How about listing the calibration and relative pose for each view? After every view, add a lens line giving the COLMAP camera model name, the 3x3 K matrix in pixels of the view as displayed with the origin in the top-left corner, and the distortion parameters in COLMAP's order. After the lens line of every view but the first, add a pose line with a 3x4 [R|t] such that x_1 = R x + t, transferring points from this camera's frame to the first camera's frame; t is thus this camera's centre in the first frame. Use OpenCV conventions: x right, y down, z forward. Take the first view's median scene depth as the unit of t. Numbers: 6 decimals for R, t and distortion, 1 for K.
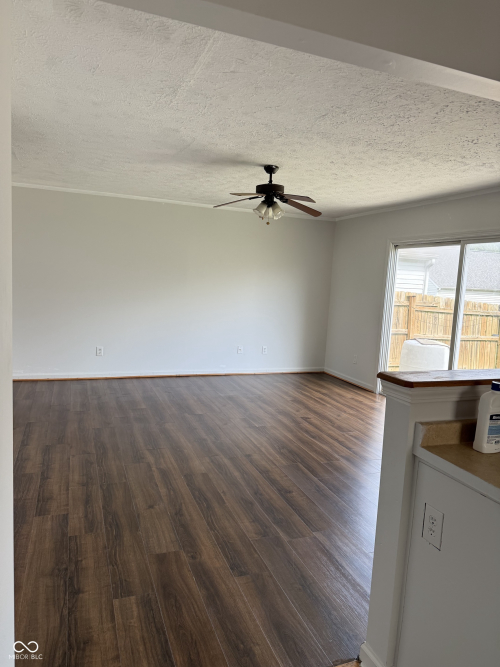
lens RADIAL K [[483.4, 0, 250.7], [0, 483.4, 333.5], [0, 0, 1]] dist [0.070278, -0.002613]
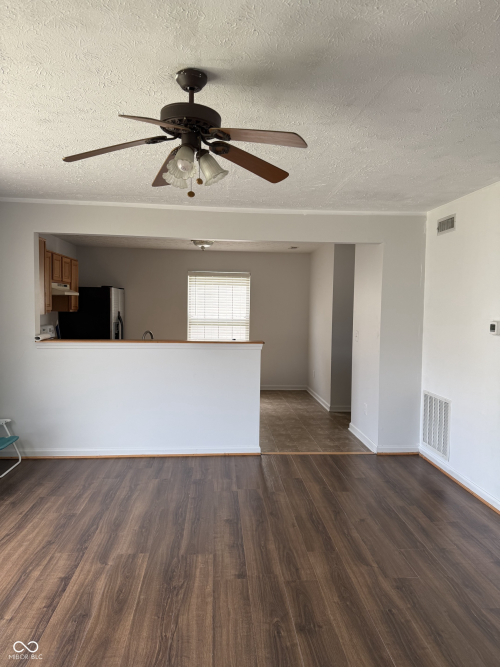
lens RADIAL K [[483.4, 0, 251.2], [0, 483.4, 334.2], [0, 0, 1]] dist [0.070278, -0.002613]
pose [[-0.958996, -0.091672, 0.268186, -0.195481], [-0.042656, 0.982151, 0.183193, -0.230460], [-0.280193, 0.164242, -0.945789, 1.819169]]
